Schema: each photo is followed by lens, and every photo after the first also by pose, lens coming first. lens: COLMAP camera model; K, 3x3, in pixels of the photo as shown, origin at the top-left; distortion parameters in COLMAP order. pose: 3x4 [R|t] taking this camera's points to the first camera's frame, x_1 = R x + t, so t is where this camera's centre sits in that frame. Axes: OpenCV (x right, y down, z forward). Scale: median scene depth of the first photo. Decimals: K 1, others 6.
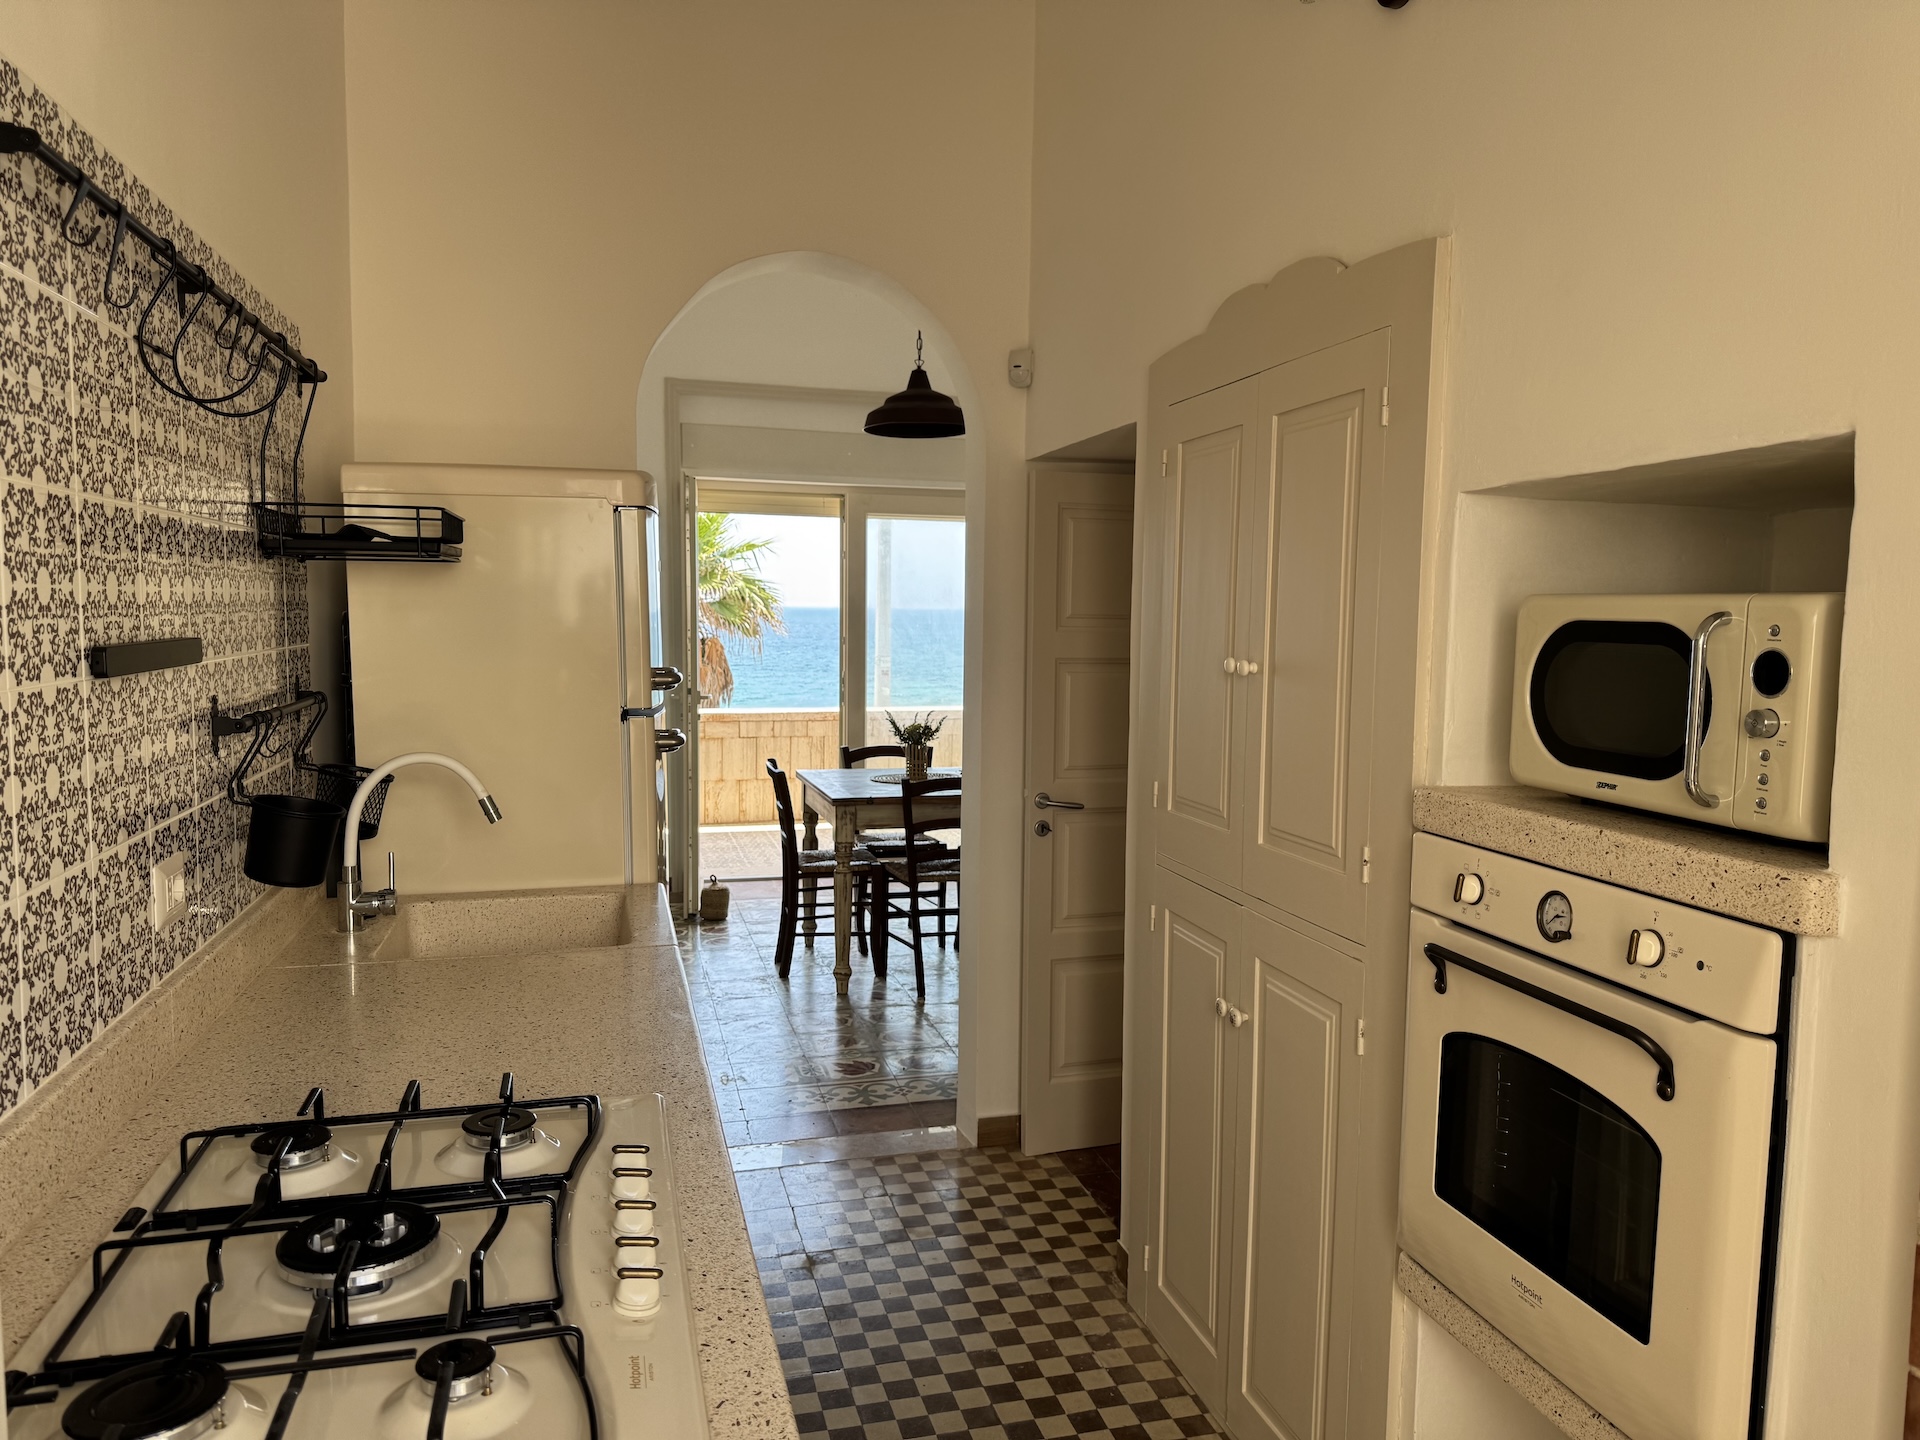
lens RADIAL K [[1333.2, 0, 960.0], [0, 1333.2, 720.0], [0, 0, 1]] dist [0.085144, -0.110019]
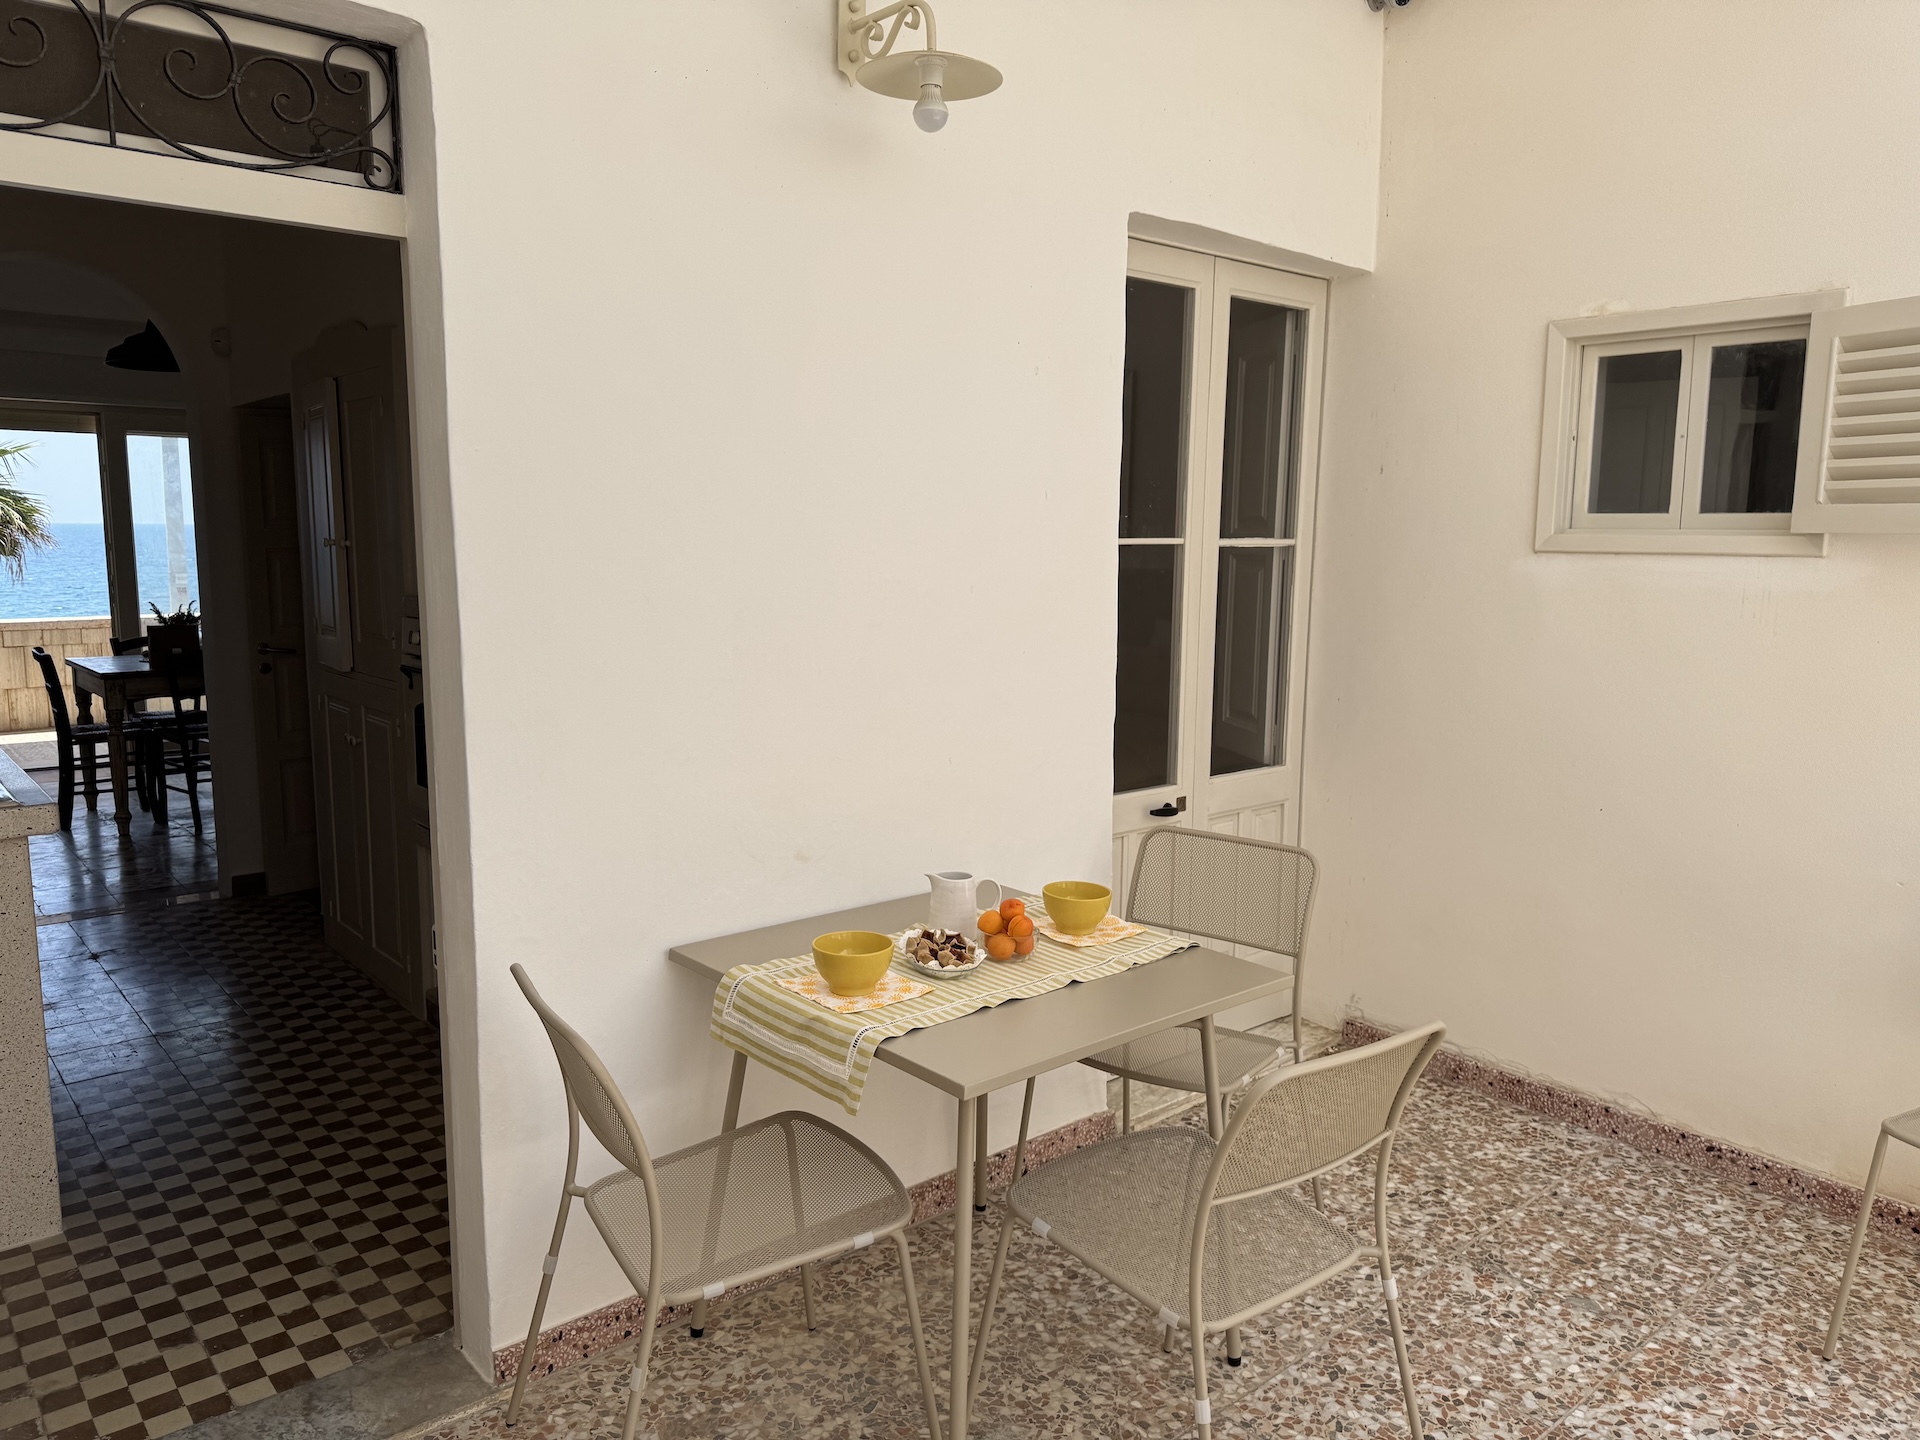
lens RADIAL K [[1347.7, 0, 960.0], [0, 1347.7, 720.0], [0, 0, 1]] dist [-0.006142, -0.002888]
pose [[0.897458, -0.072624, 0.435081, 0.149398], [0.046273, 0.996412, 0.070872, 0.105002], [-0.438666, -0.043472, 0.897598, -0.908282]]
